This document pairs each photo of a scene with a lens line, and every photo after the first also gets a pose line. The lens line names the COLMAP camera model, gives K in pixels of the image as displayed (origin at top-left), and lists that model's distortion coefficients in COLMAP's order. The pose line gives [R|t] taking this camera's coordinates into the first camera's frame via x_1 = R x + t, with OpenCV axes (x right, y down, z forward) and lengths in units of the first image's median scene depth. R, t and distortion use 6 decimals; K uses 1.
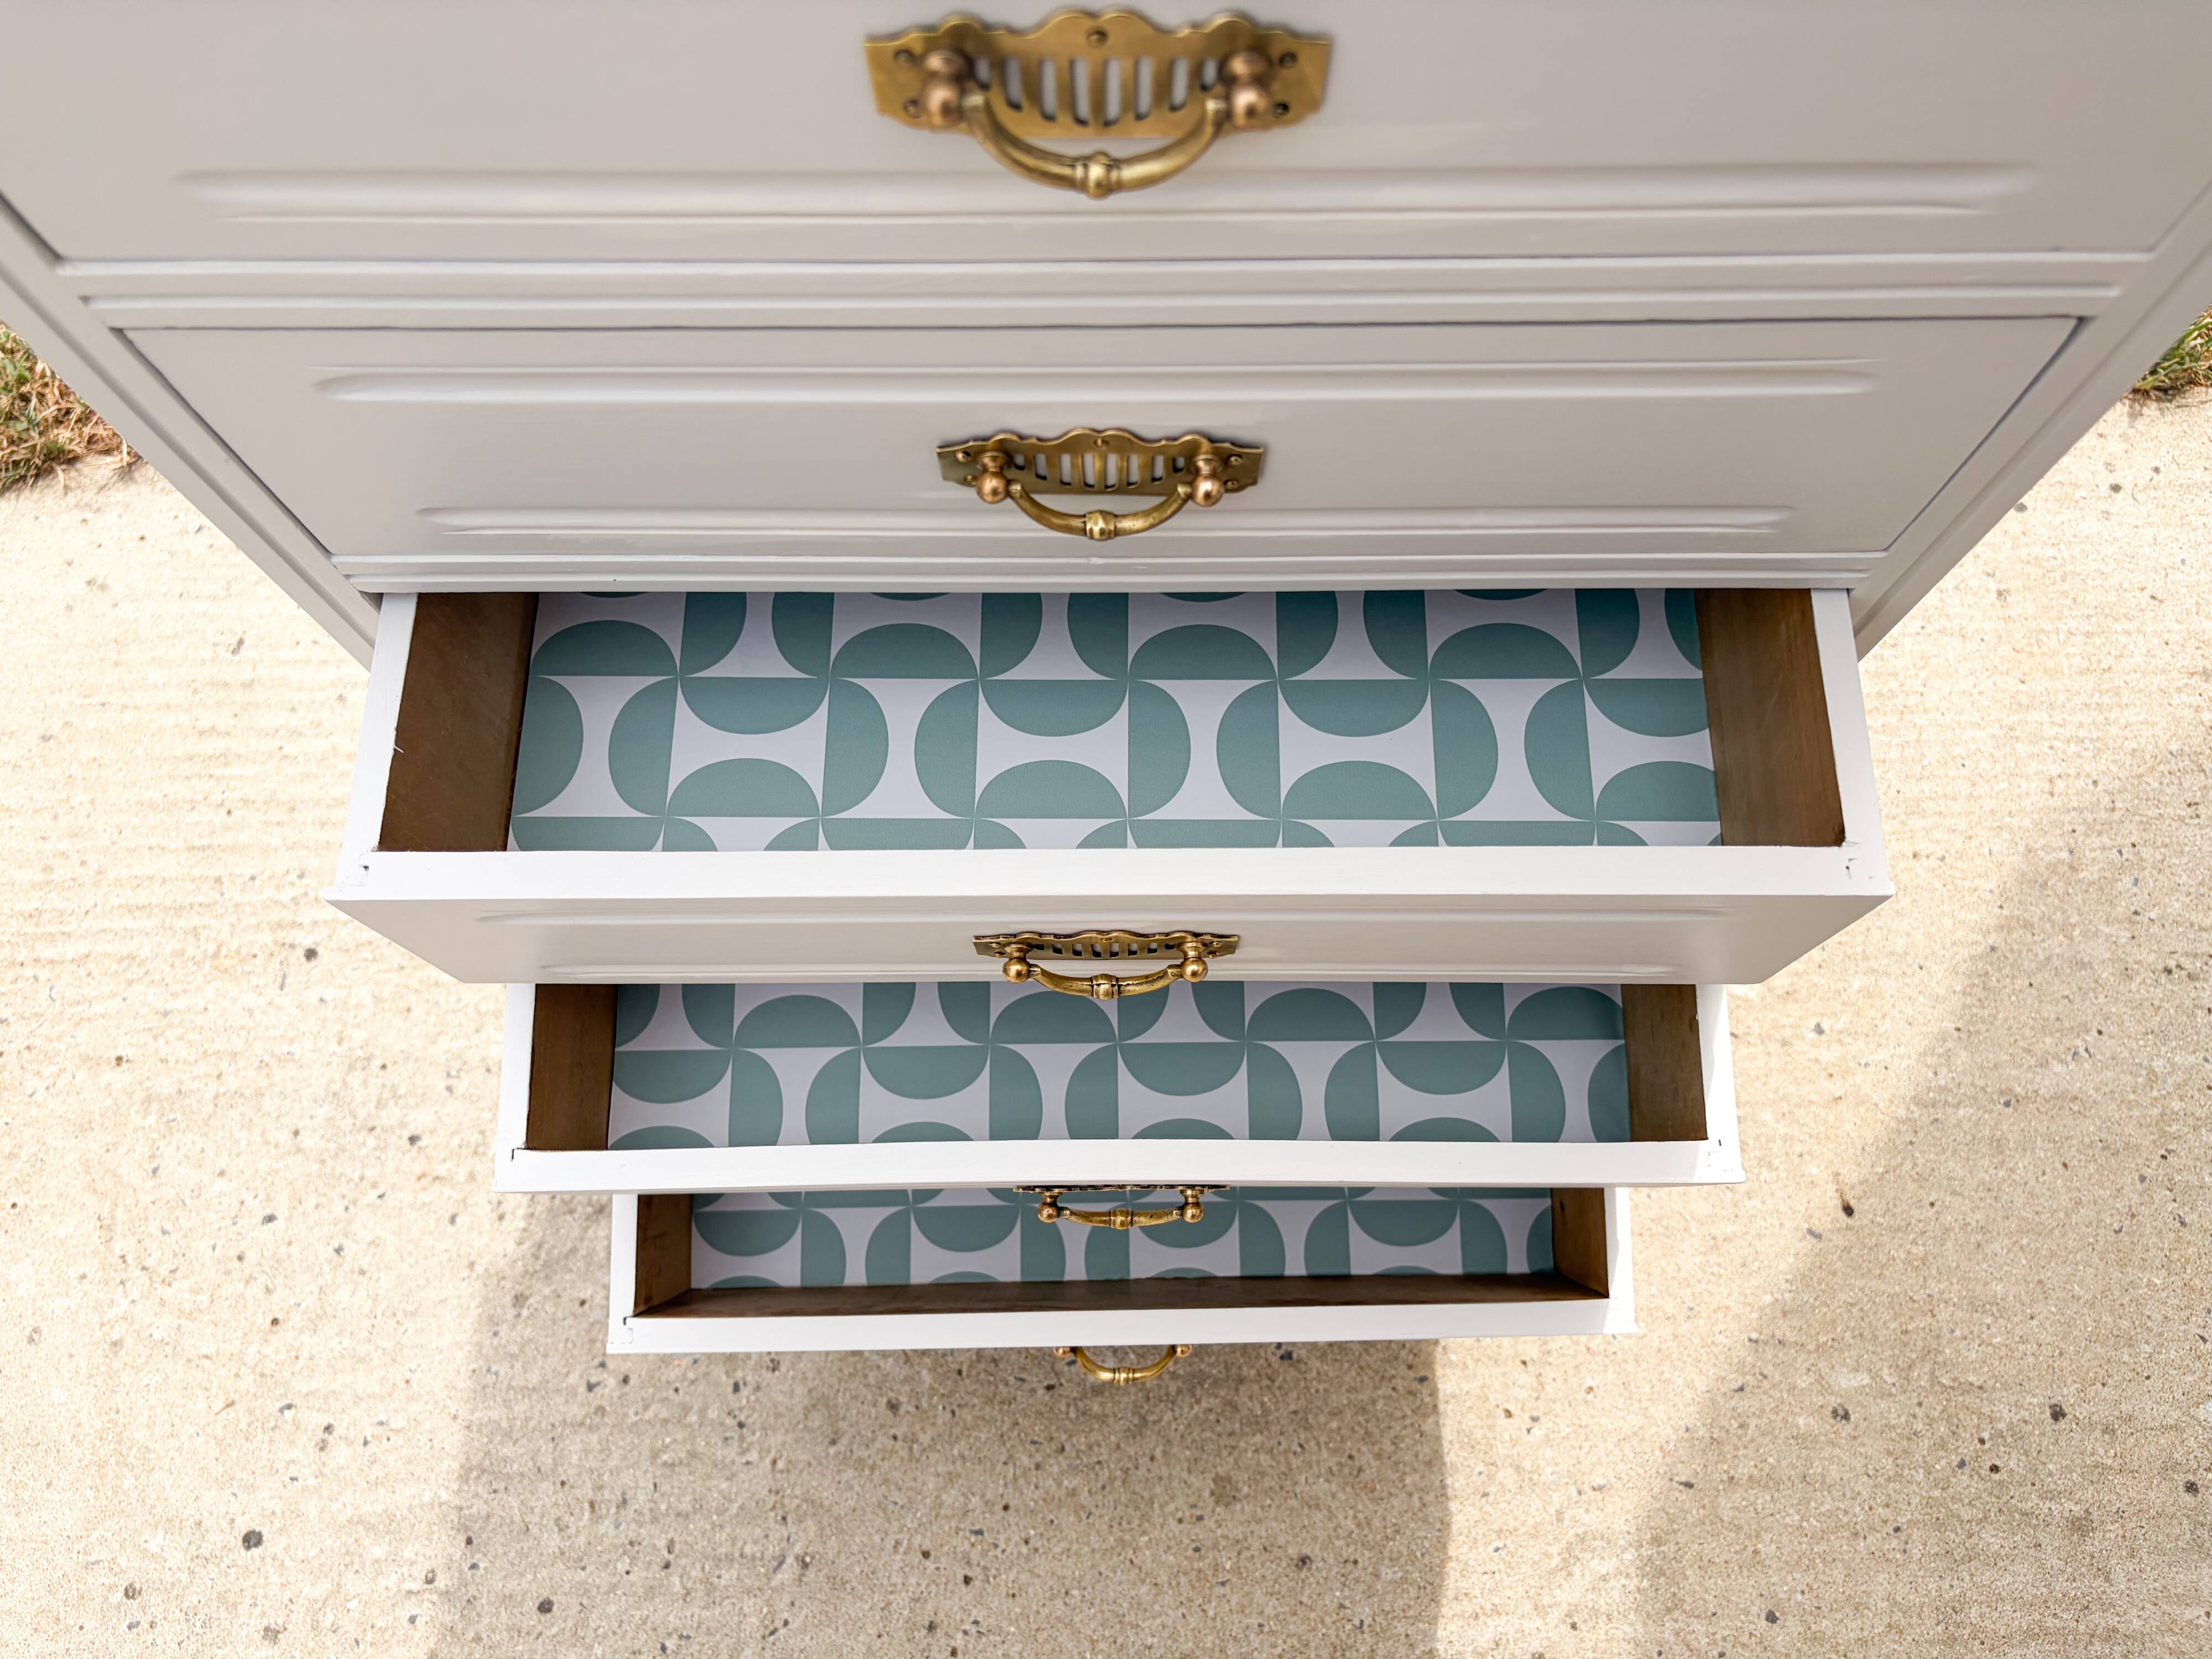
lens RADIAL K [[1705.2, 0, 1107.0], [0, 1705.2, 846.8], [0, 0, 1]] dist [0.039039, -0.050674]
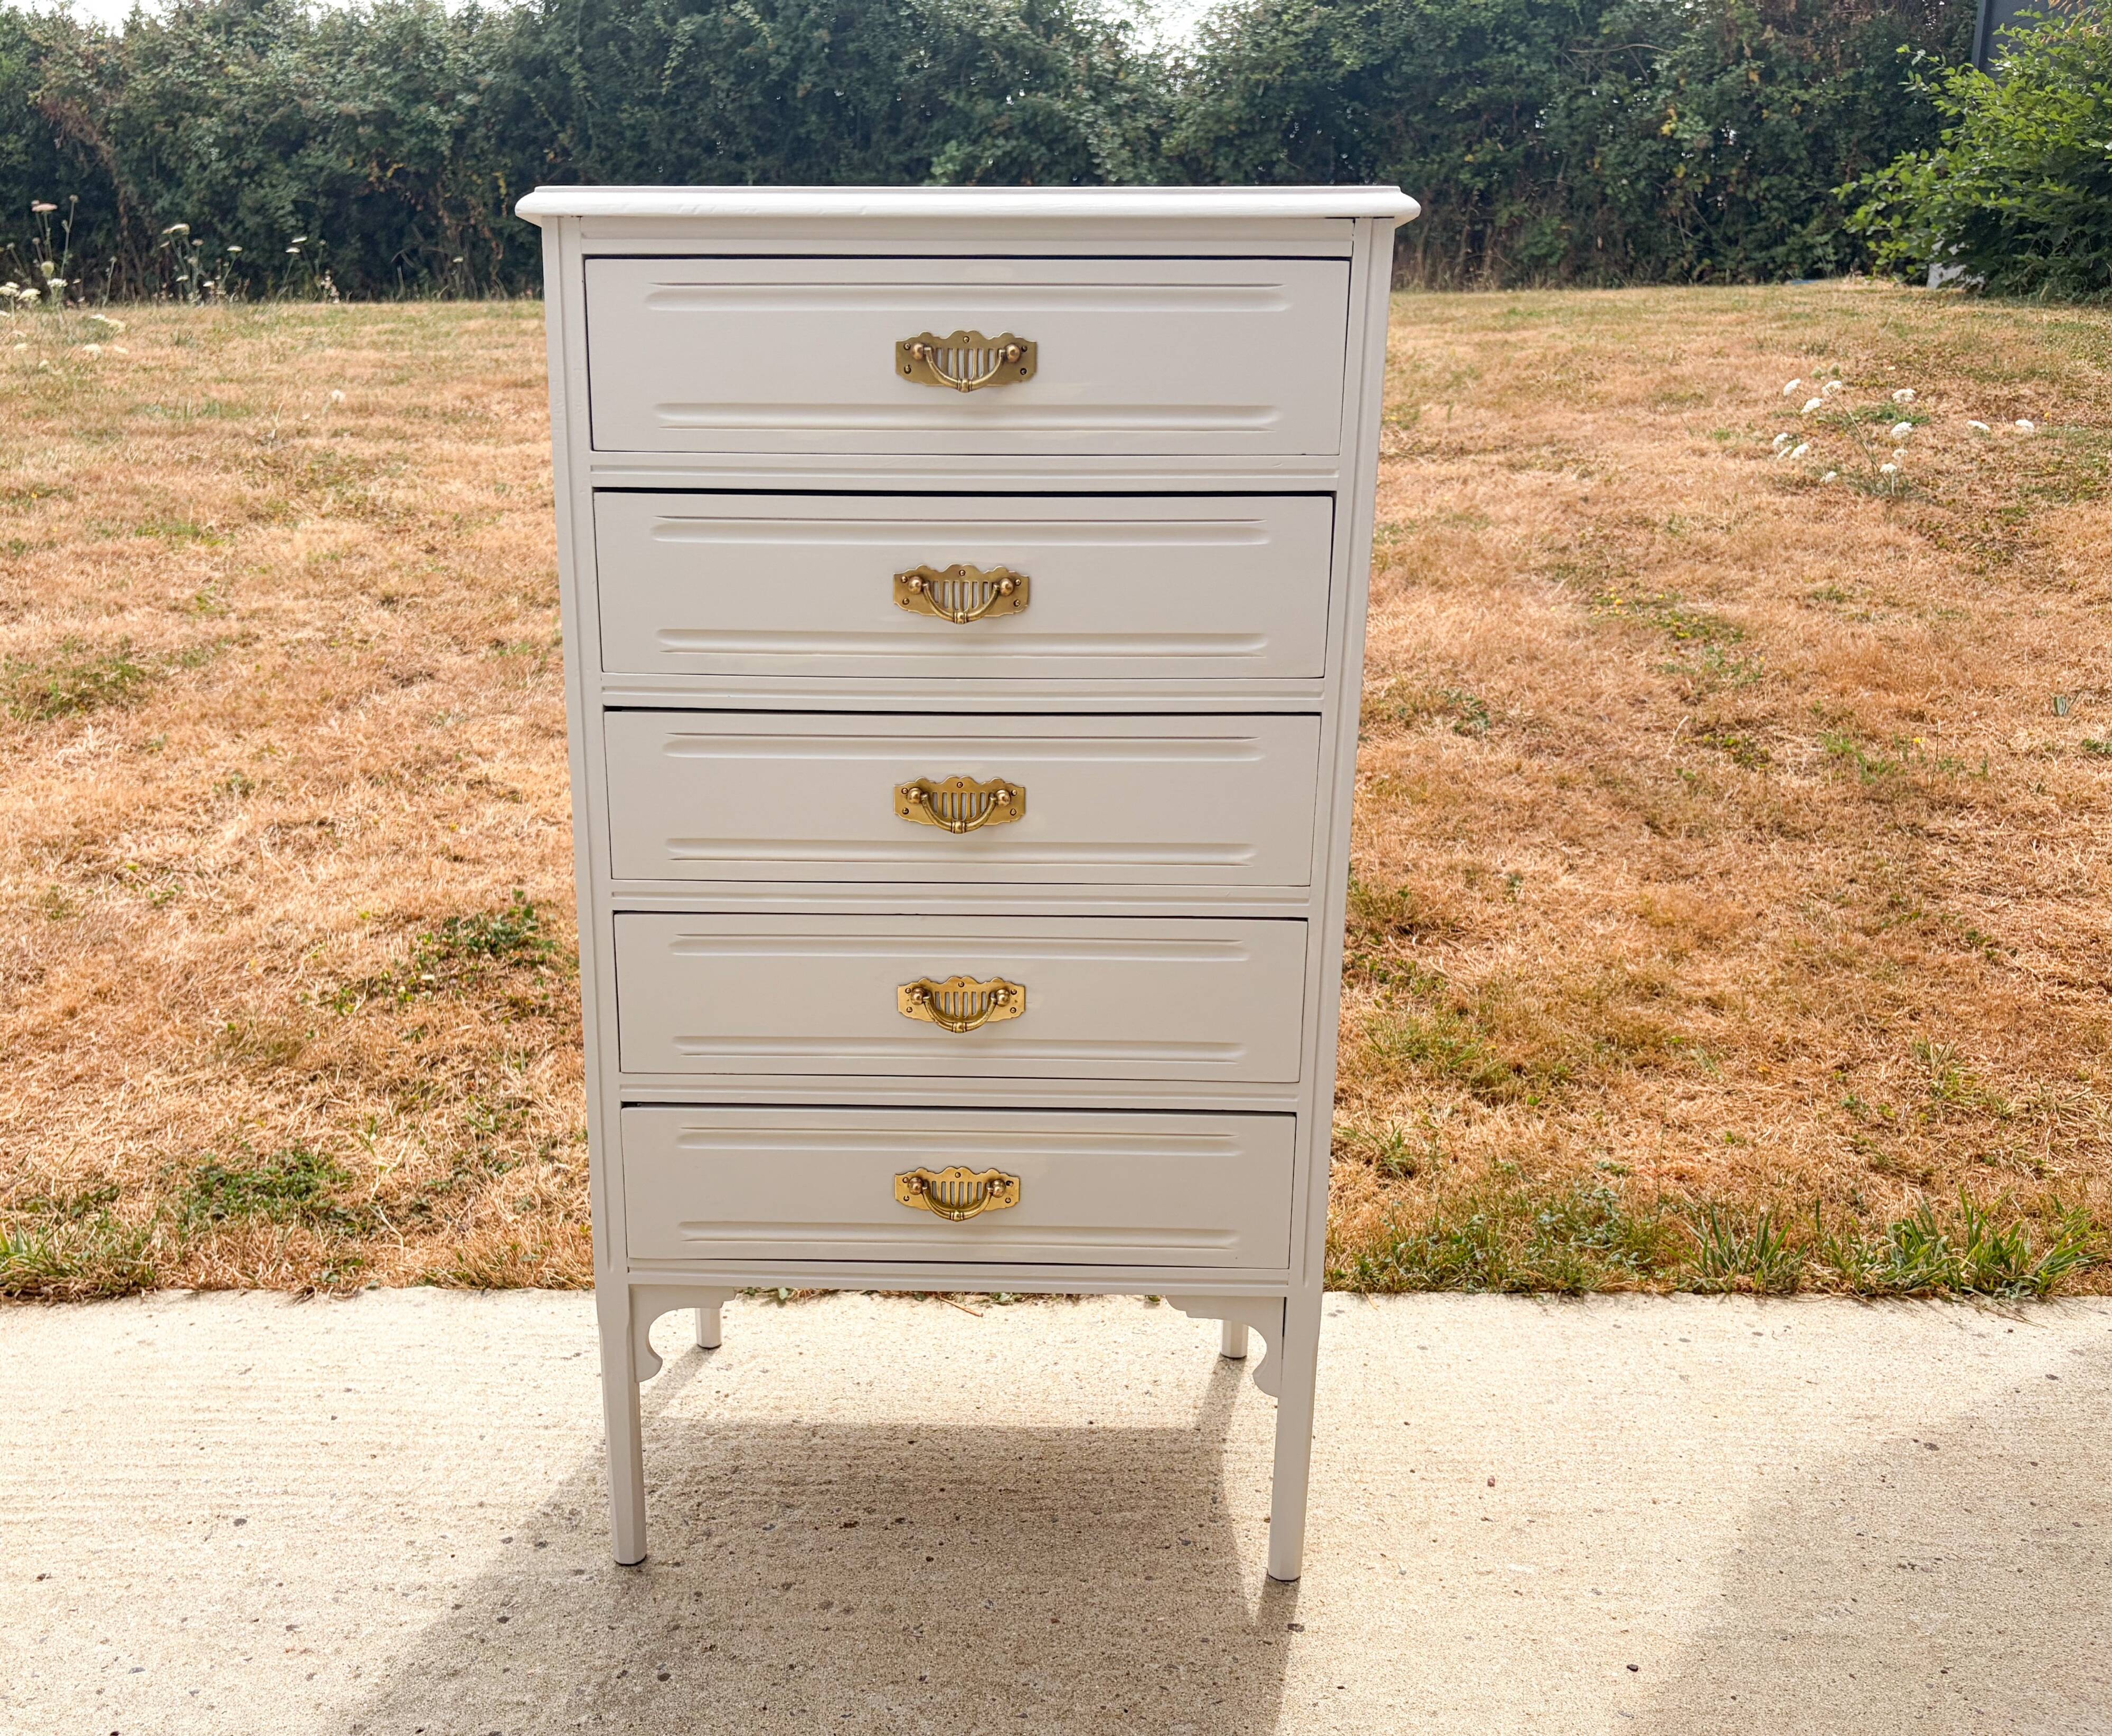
lens RADIAL K [[1895.0, 0, 949.6], [0, 1895.0, 907.0], [0, 0, 1]] dist [0.019350, -0.013406]
pose [[0.999368, 0.025278, -0.025008, 0.022454], [-0.034788, 0.549474, -0.834786, 0.874786], [-0.007360, 0.835128, 0.550006, -0.027674]]
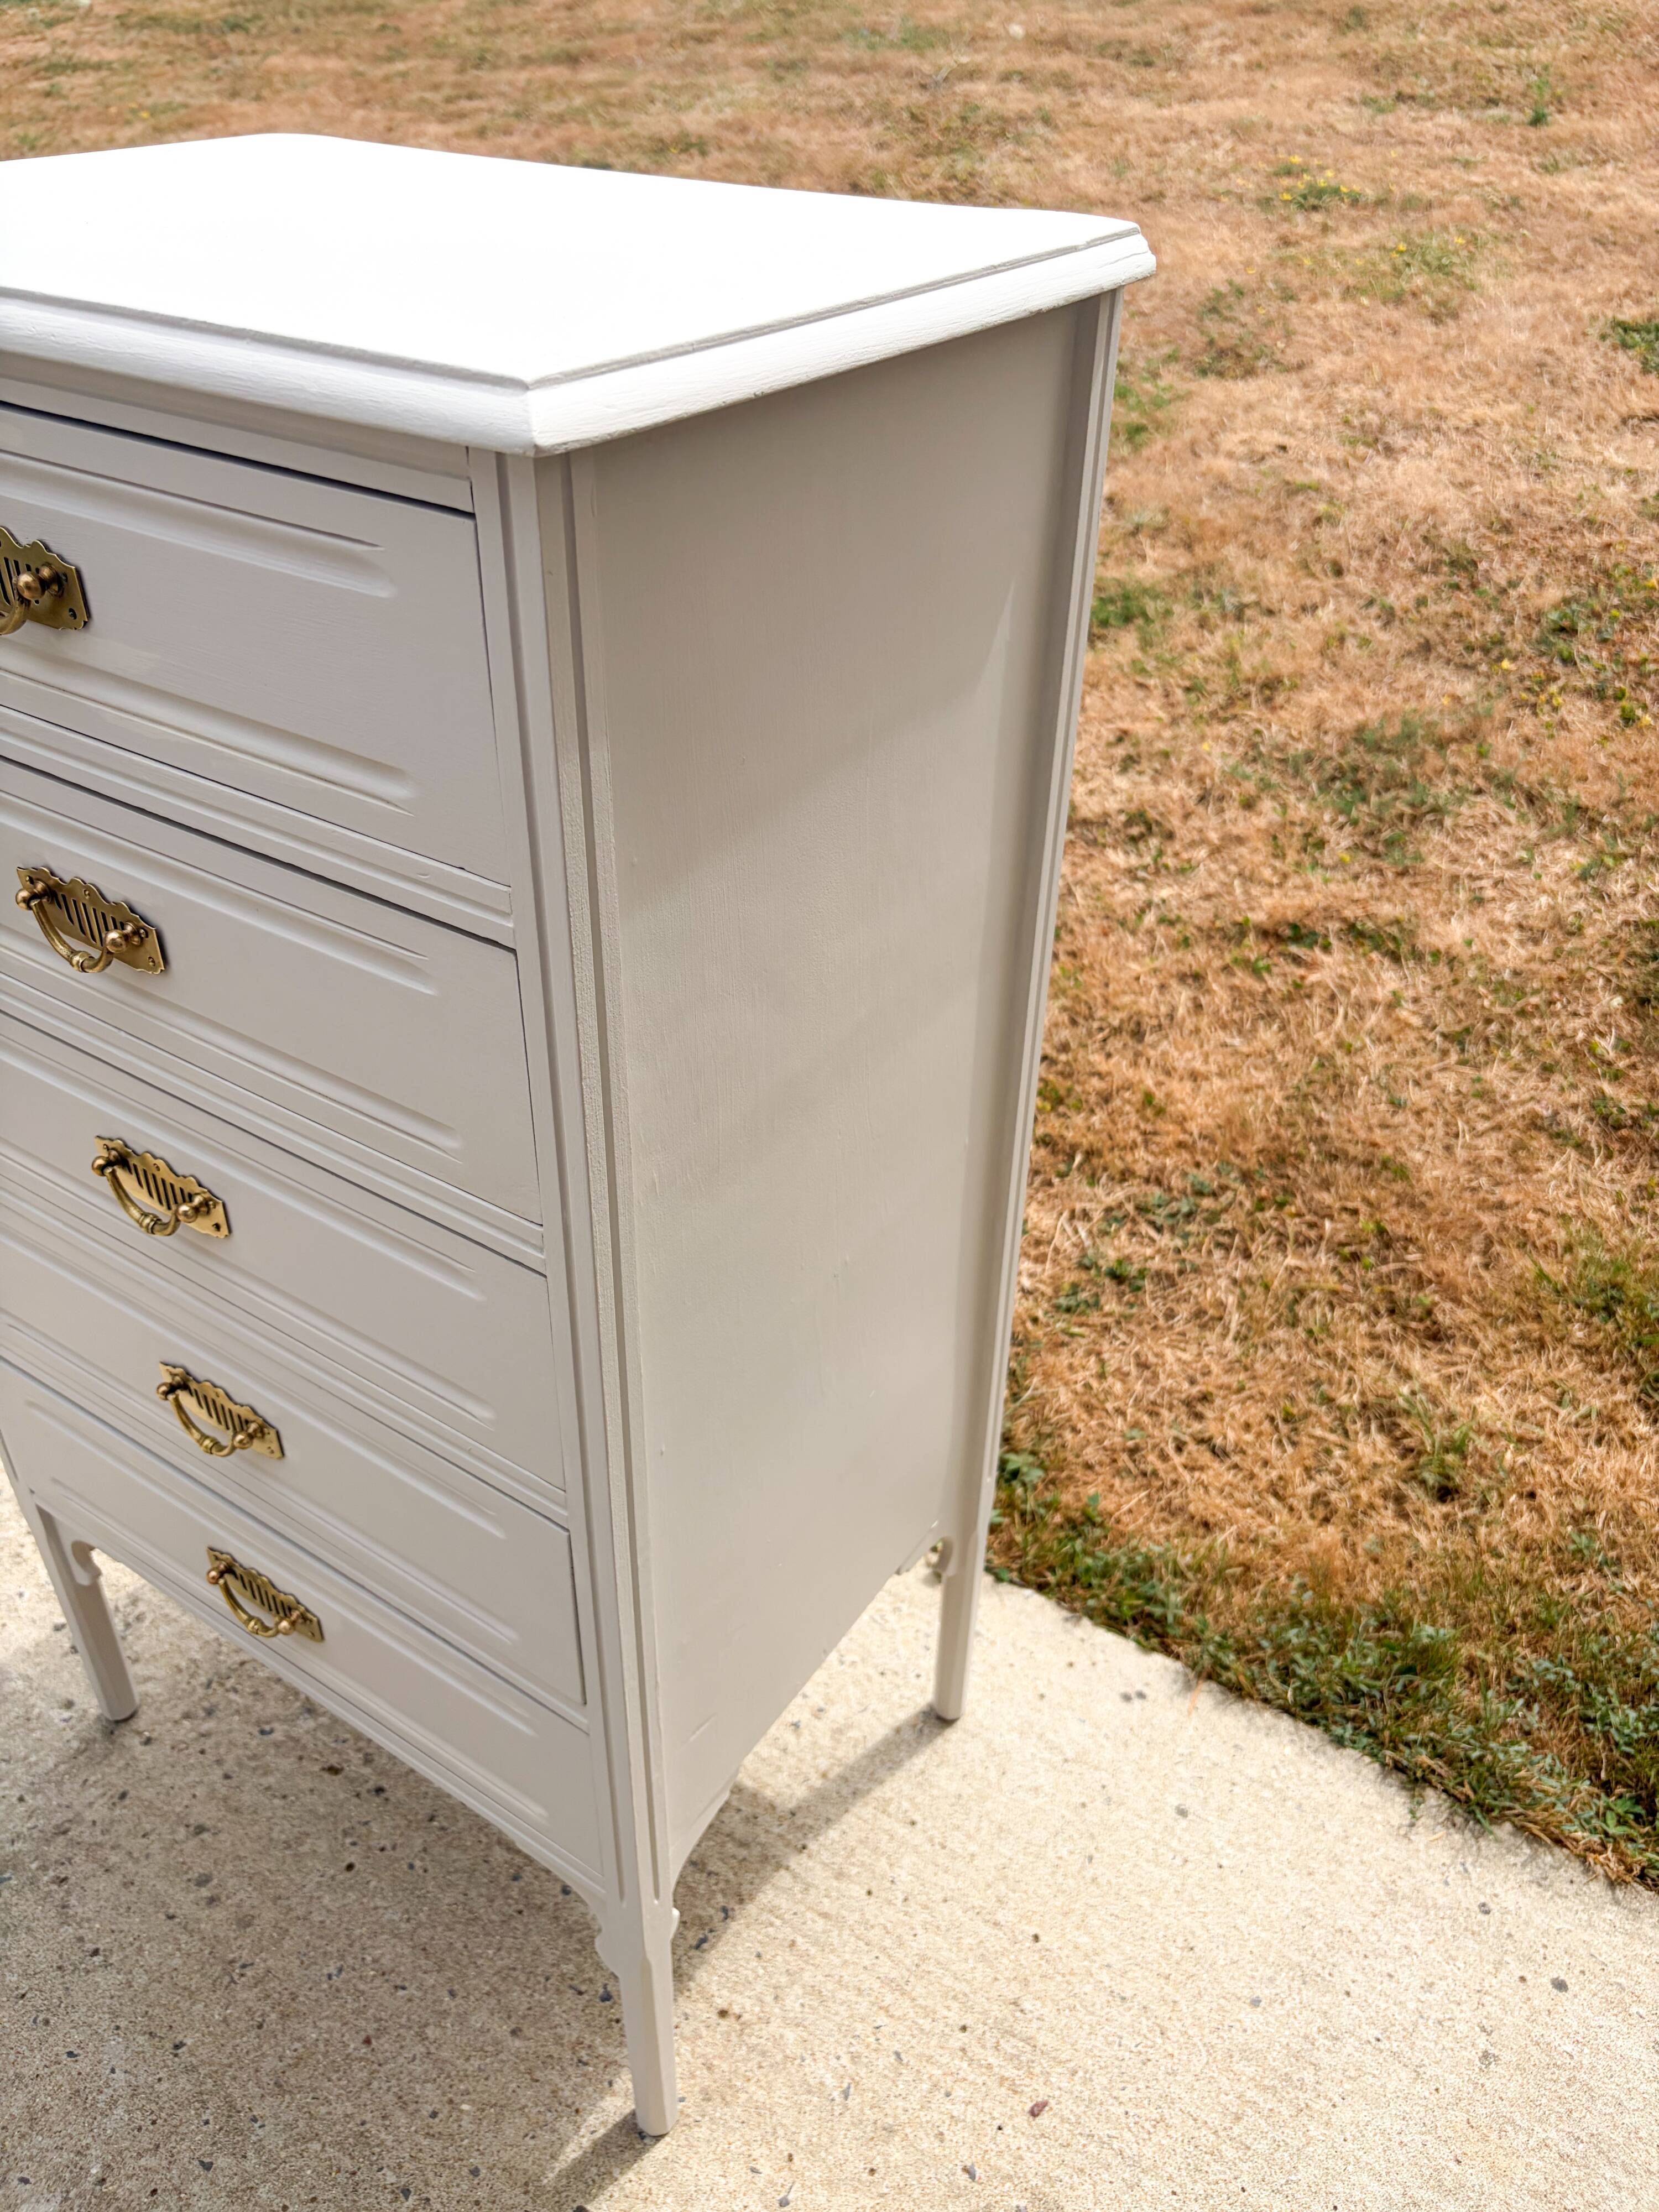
lens RADIAL K [[1705.2, 0, 825.5], [0, 1705.2, 1089.9], [0, 0, 1]] dist [0.039039, -0.050674]
pose [[0.833369, 0.332175, -0.441764, 0.495074], [-0.532256, 0.697758, -0.479414, 0.101277], [0.148995, 0.634660, 0.758292, 0.022316]]
